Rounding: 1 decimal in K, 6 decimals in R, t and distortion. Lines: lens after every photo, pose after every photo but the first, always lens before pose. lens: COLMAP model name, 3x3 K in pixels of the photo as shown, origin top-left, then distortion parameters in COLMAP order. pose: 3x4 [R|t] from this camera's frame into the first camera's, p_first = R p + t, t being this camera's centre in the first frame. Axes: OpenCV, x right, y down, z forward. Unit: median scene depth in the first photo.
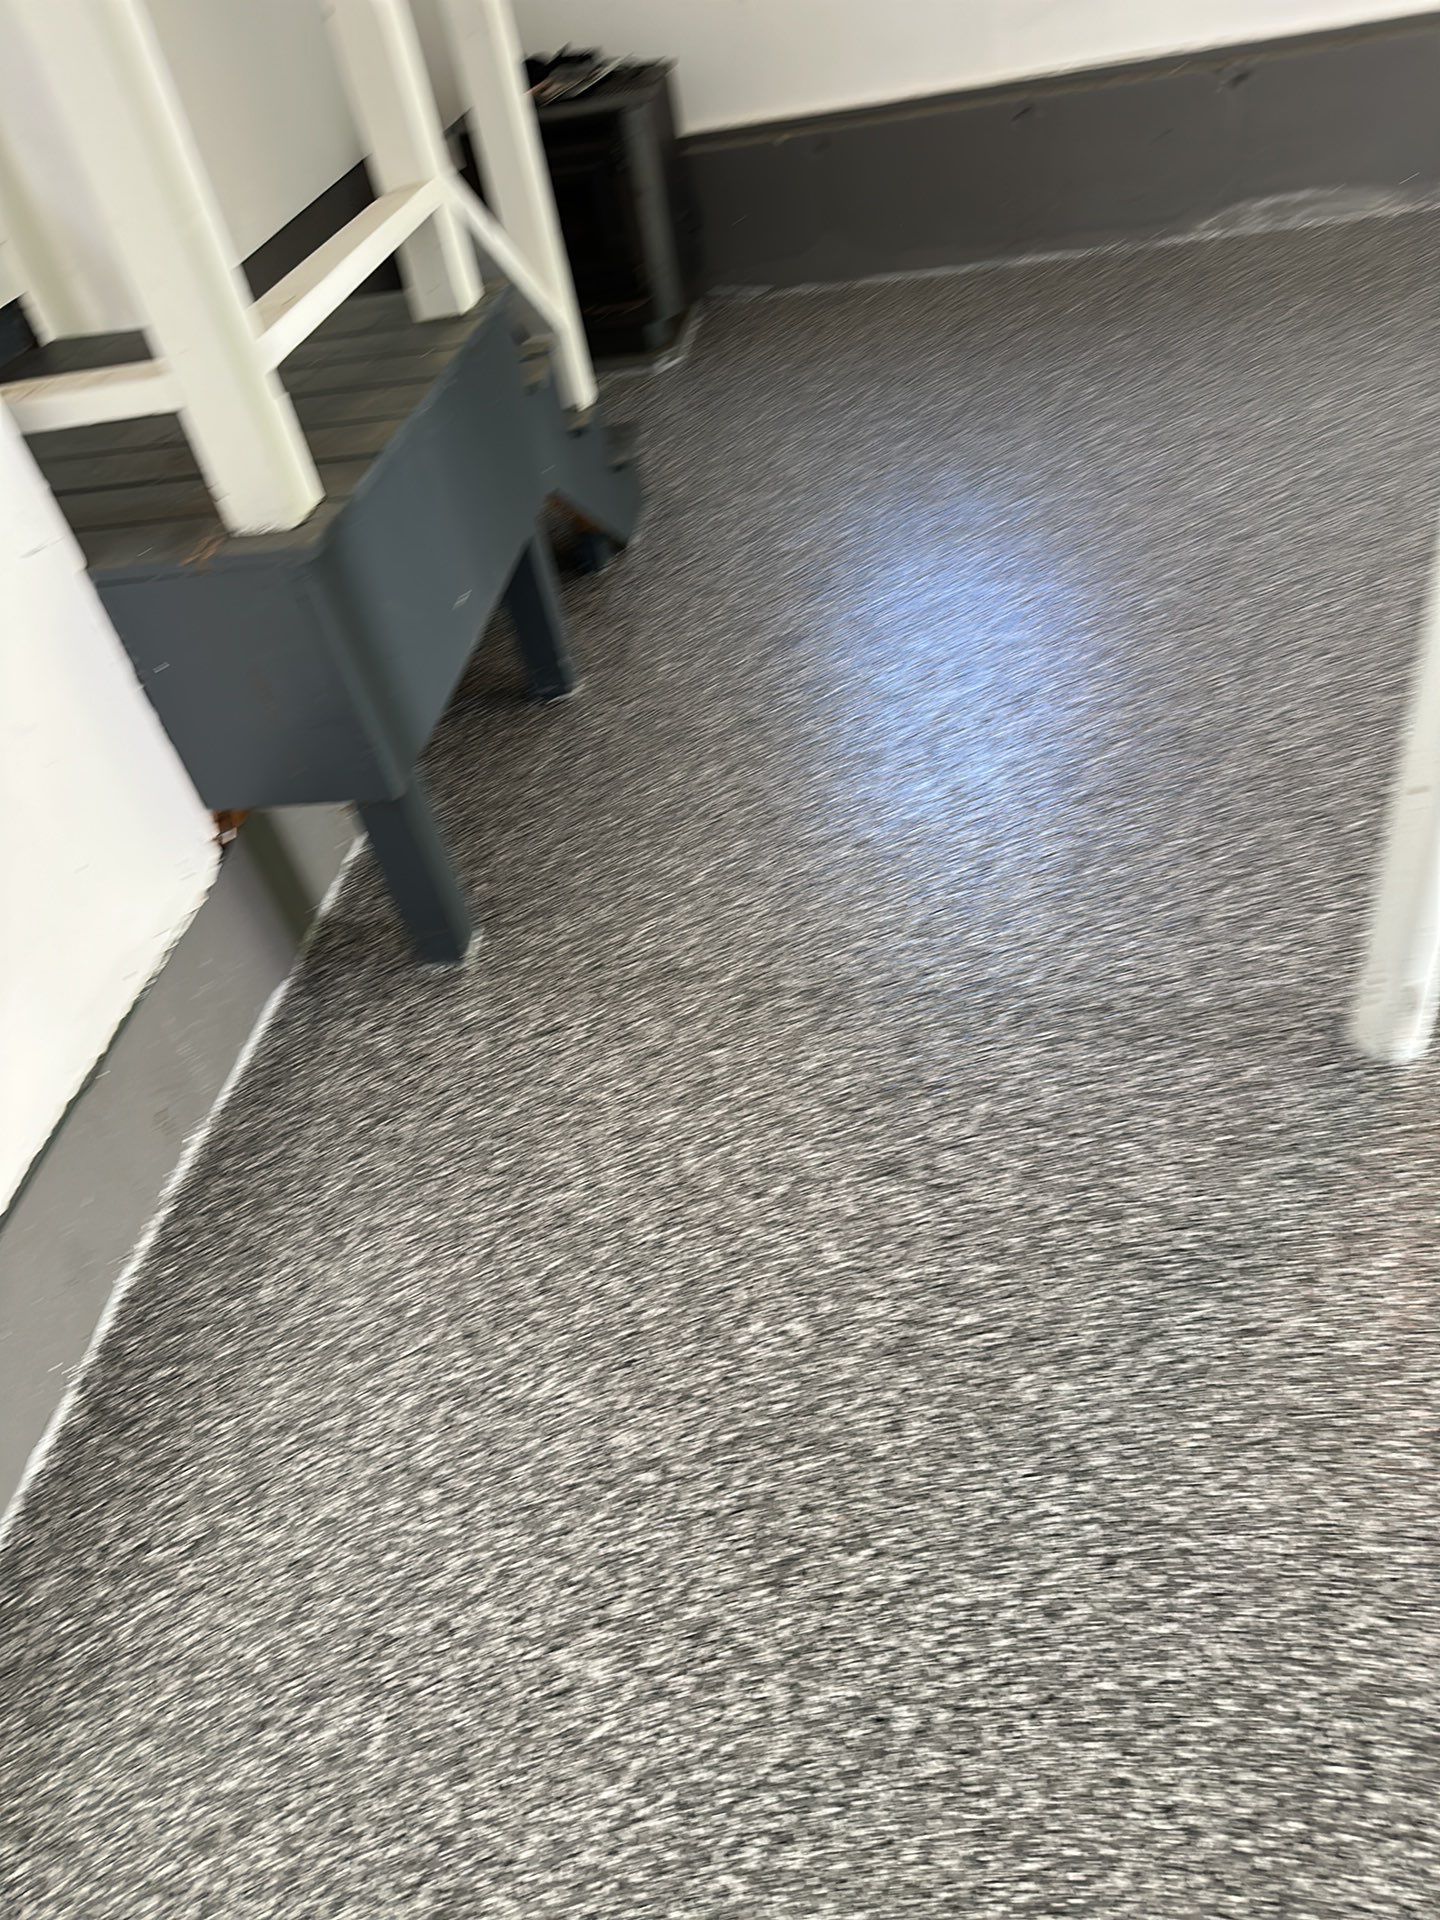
lens RADIAL K [[1319.0, 0, 719.0], [0, 1319.0, 932.6], [0, 0, 1]] dist [0.113928, -0.139150]
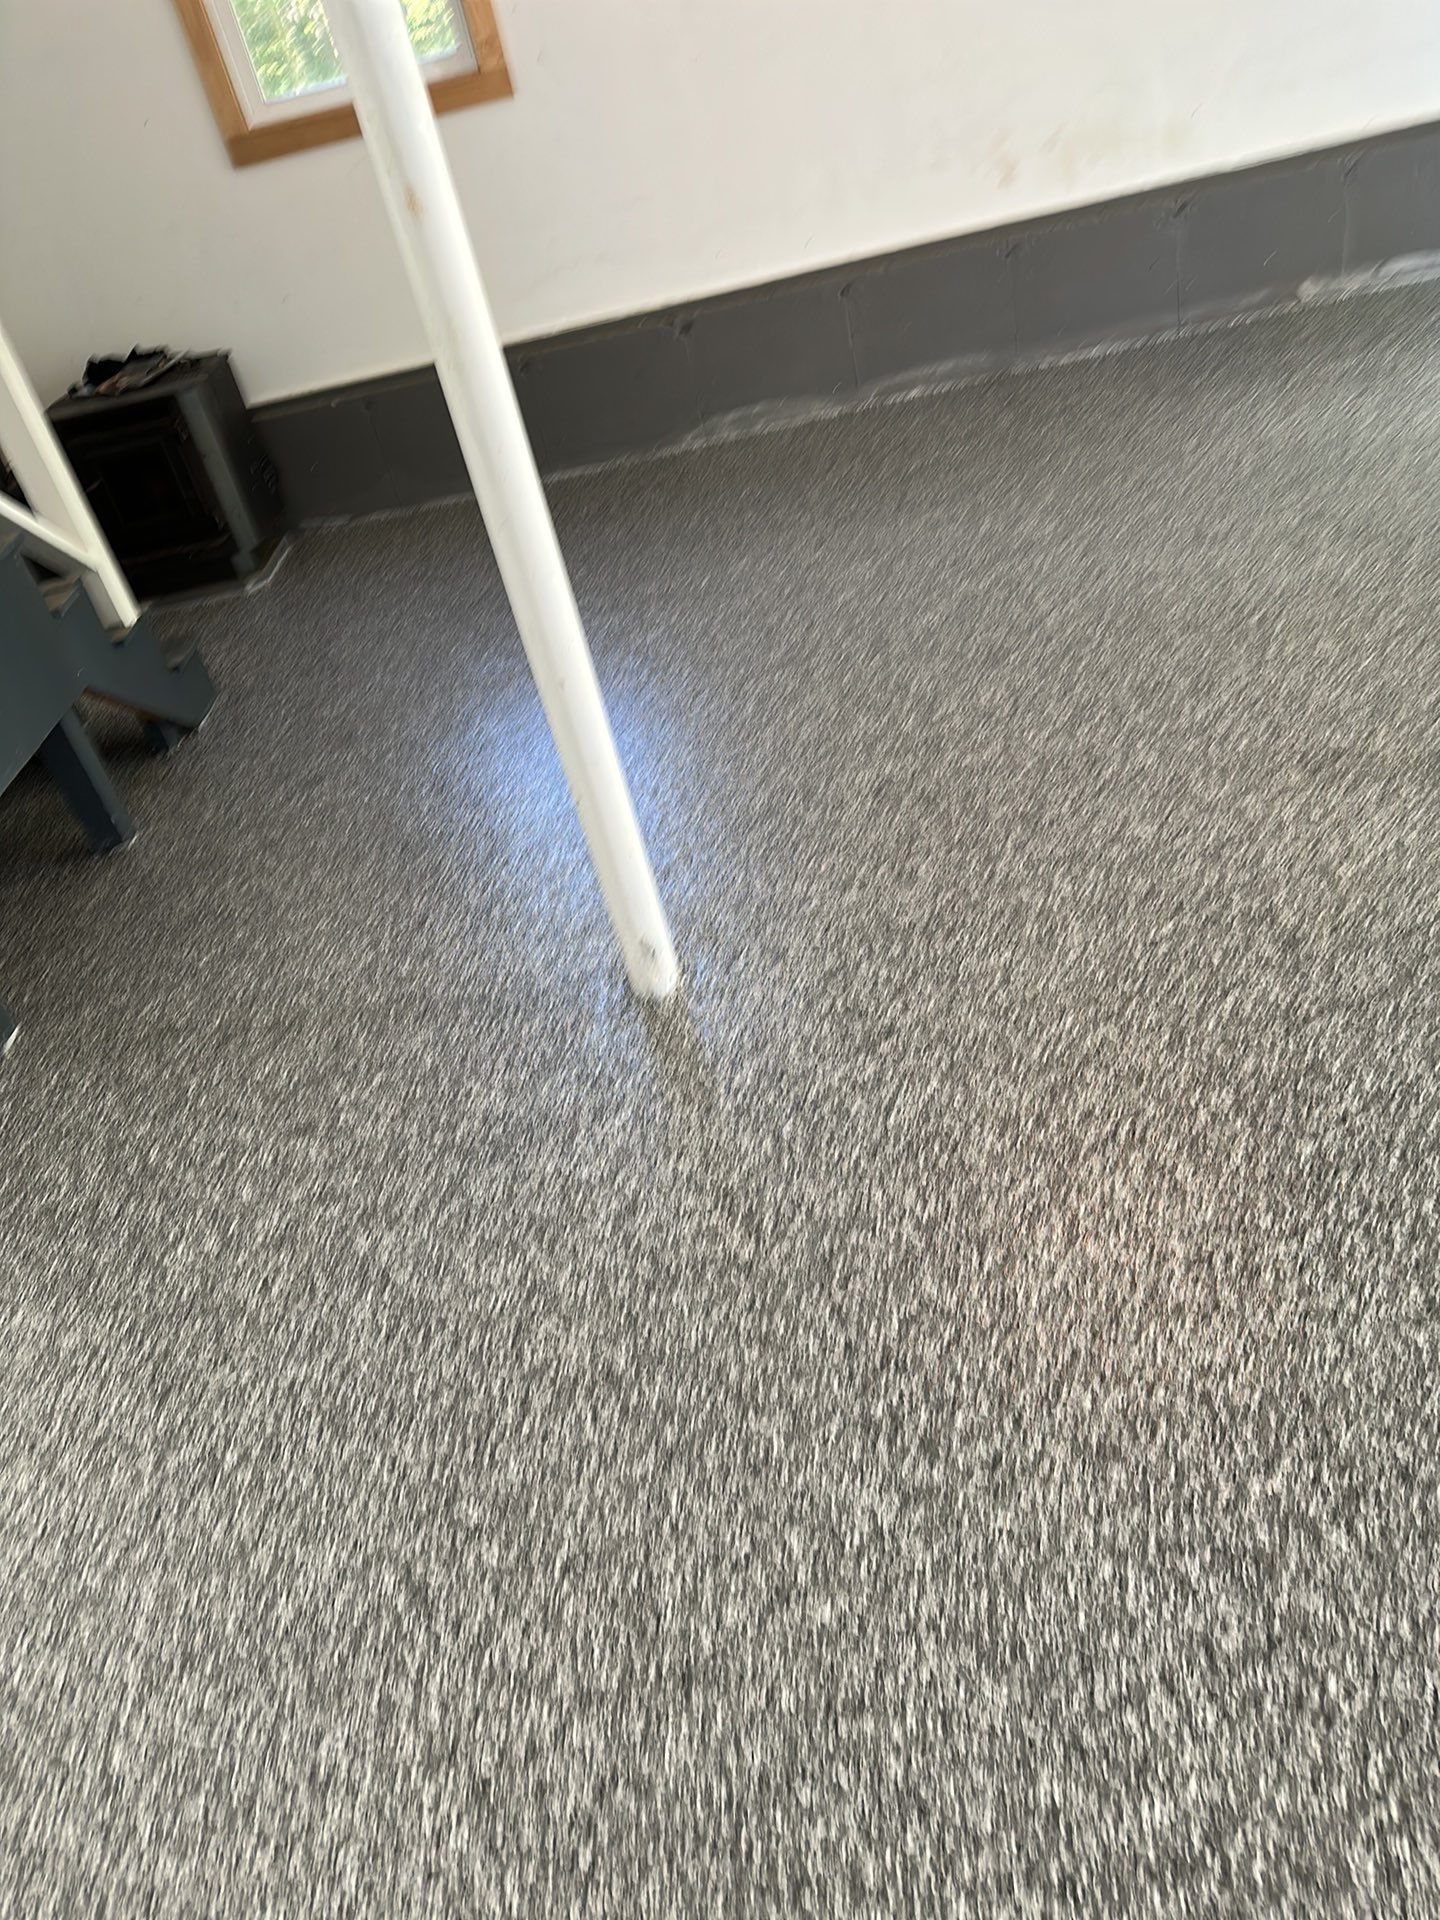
lens RADIAL K [[1333.4, 0, 689.6], [0, 1333.4, 953.0], [0, 0, 1]] dist [0.102021, -0.164372]
pose [[0.984373, -0.134920, 0.113165, 0.379428], [0.148845, 0.980892, -0.125280, 0.229849], [-0.094100, 0.140166, 0.985646, -0.374959]]
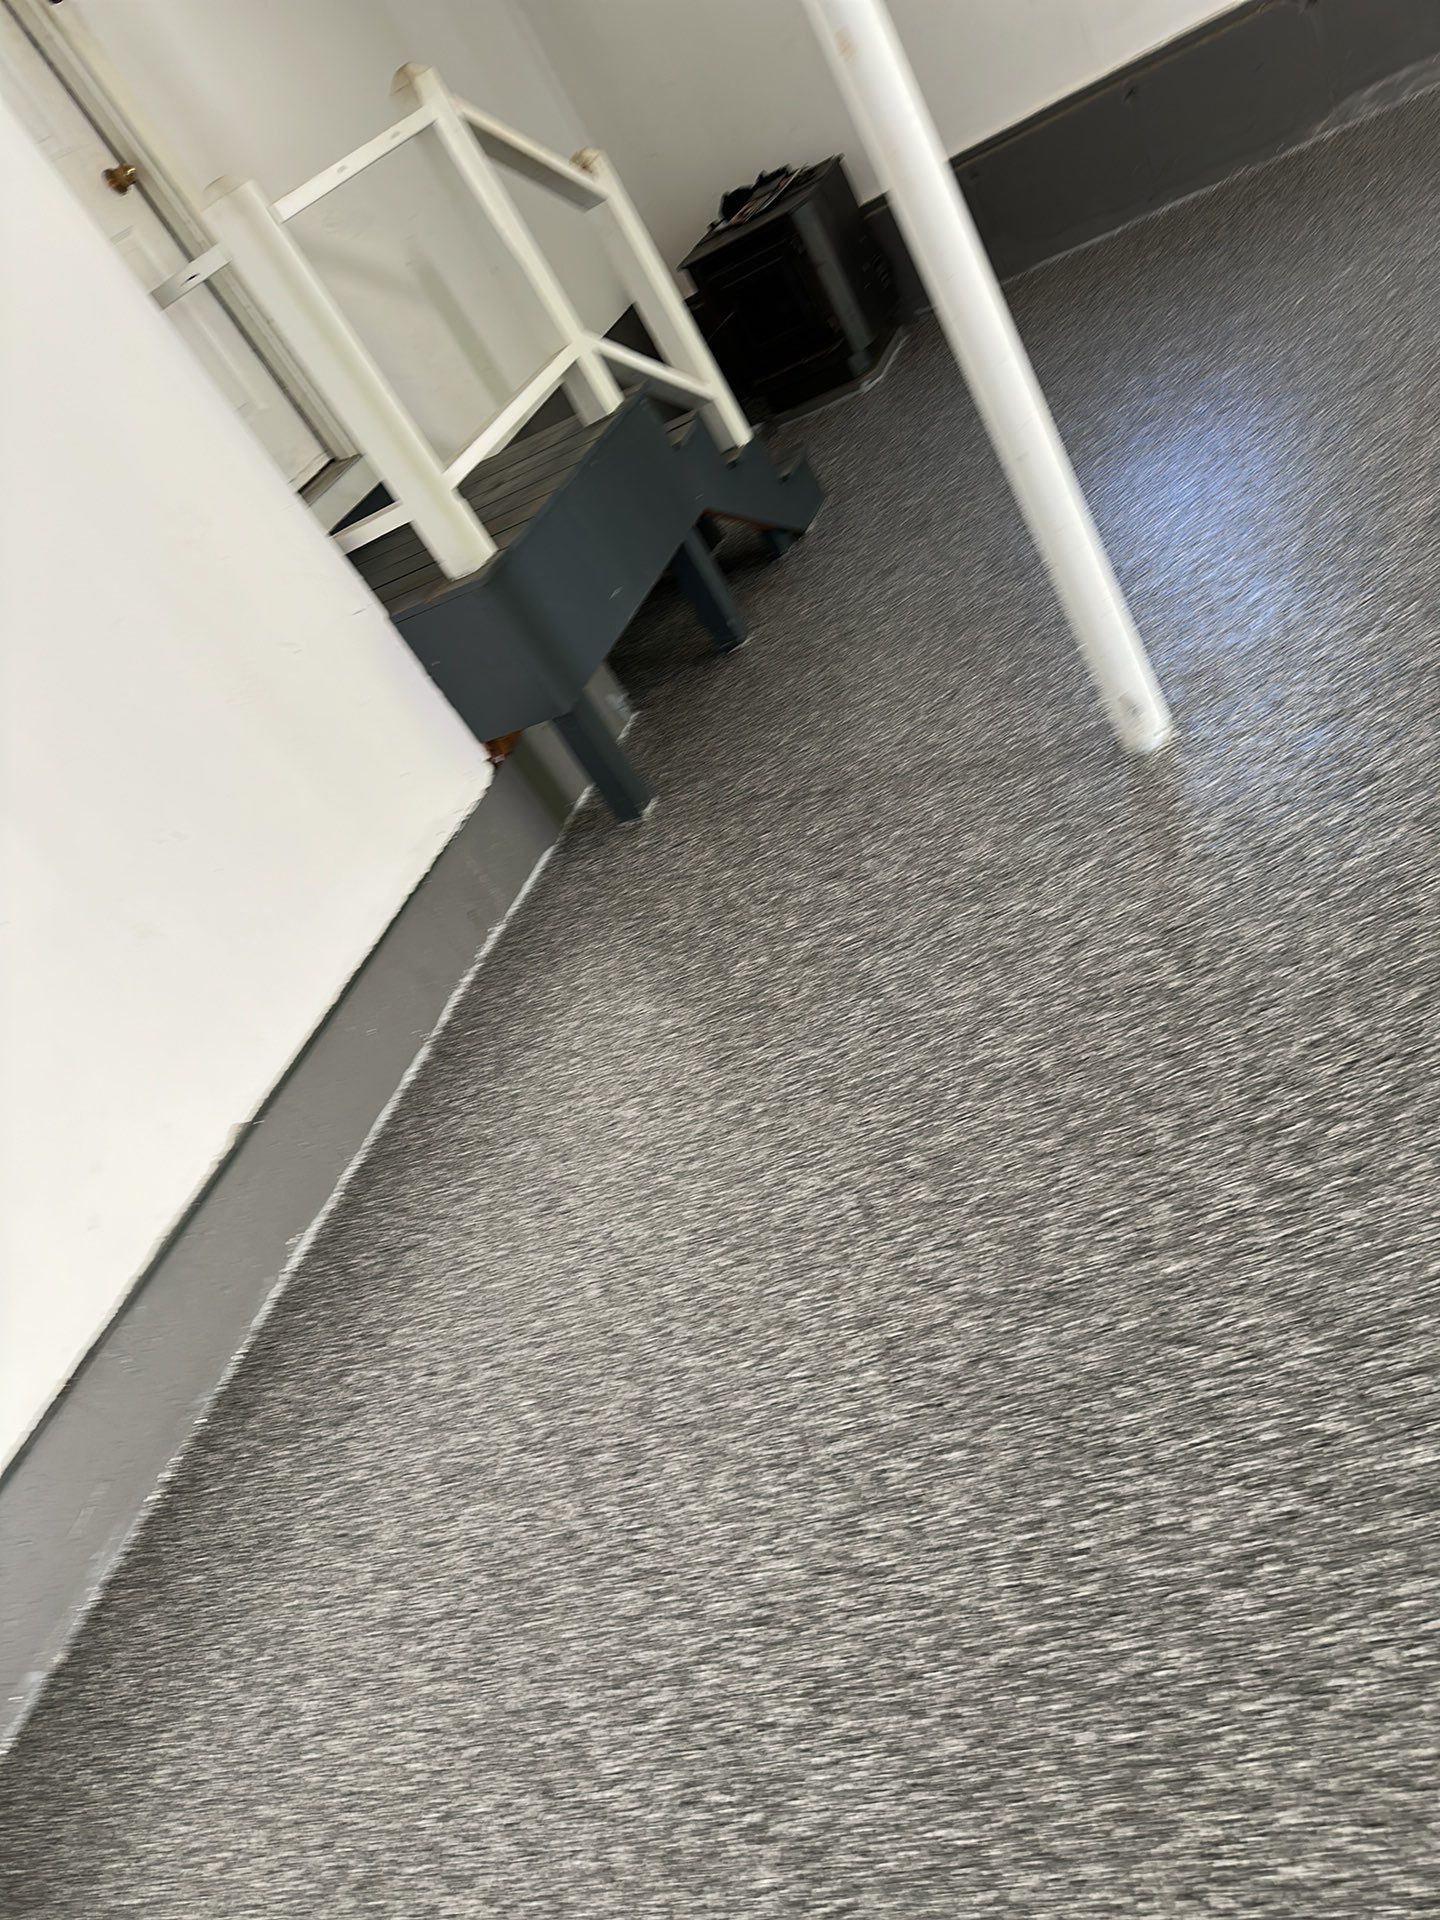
lens RADIAL K [[1319.0, 0, 719.0], [0, 1319.0, 932.6], [0, 0, 1]] dist [0.113928, -0.139150]
pose [[0.913956, -0.124202, -0.386338, 0.612115], [0.117939, 0.992216, -0.039975, 0.294965], [0.388296, -0.009029, 0.921490, -0.539774]]
